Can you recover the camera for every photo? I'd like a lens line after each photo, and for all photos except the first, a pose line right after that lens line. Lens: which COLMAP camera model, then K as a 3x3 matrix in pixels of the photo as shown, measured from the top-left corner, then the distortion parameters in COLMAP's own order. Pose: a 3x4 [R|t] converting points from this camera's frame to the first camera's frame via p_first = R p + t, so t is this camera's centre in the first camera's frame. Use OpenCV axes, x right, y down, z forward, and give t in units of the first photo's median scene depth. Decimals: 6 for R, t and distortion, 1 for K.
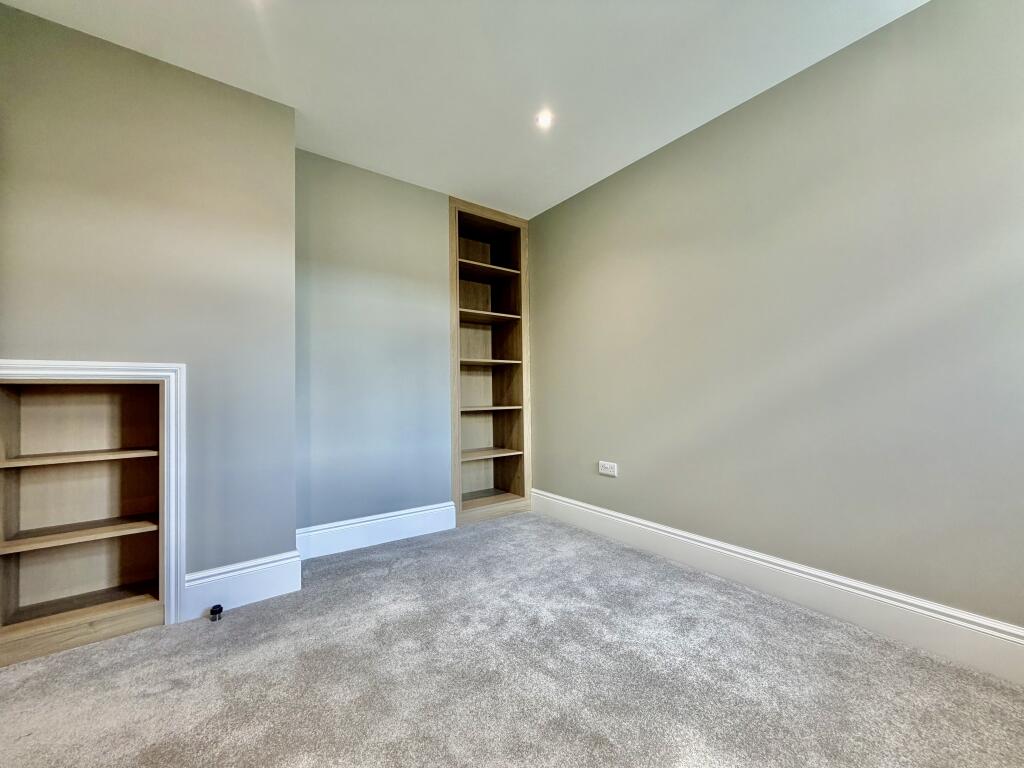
lens RADIAL K [[406.4, 0, 513.8], [0, 406.4, 389.6], [0, 0, 1]] dist [0.001104, 0.000184]
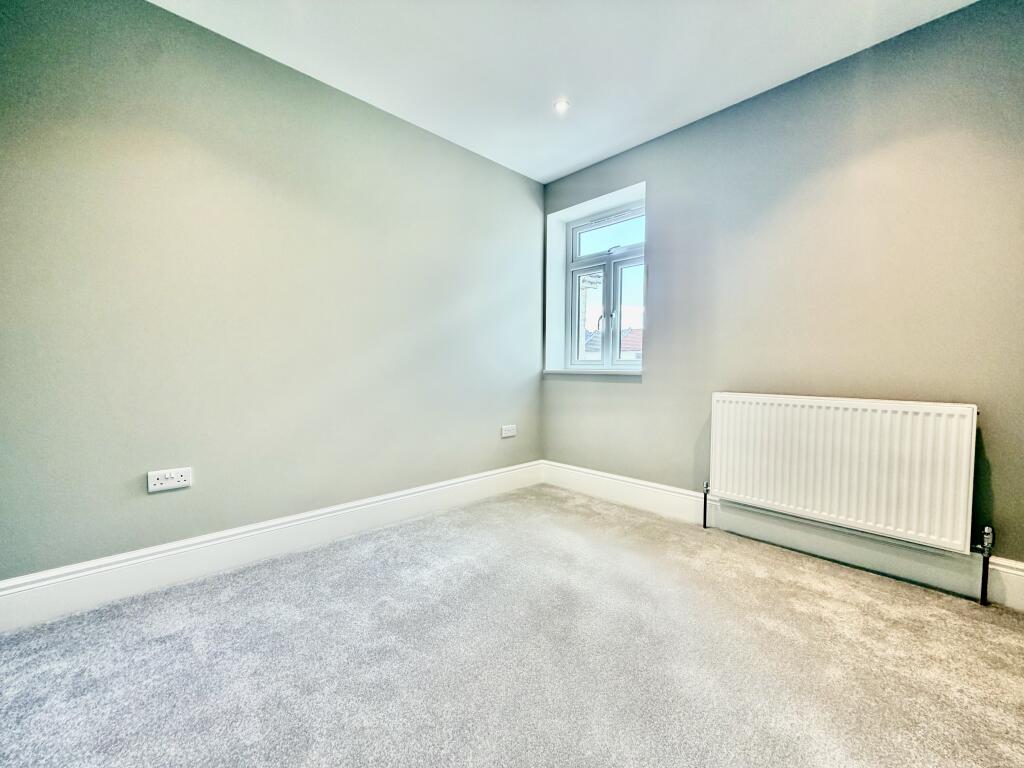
lens RADIAL K [[406.4, 0, 514.1], [0, 406.4, 384.6], [0, 0, 1]] dist [0.001104, 0.000184]
pose [[-0.138697, -0.035789, 0.989688, -0.578642], [-0.033093, 0.998956, 0.031486, 0.008333], [-0.989782, -0.028384, -0.139737, 0.678540]]
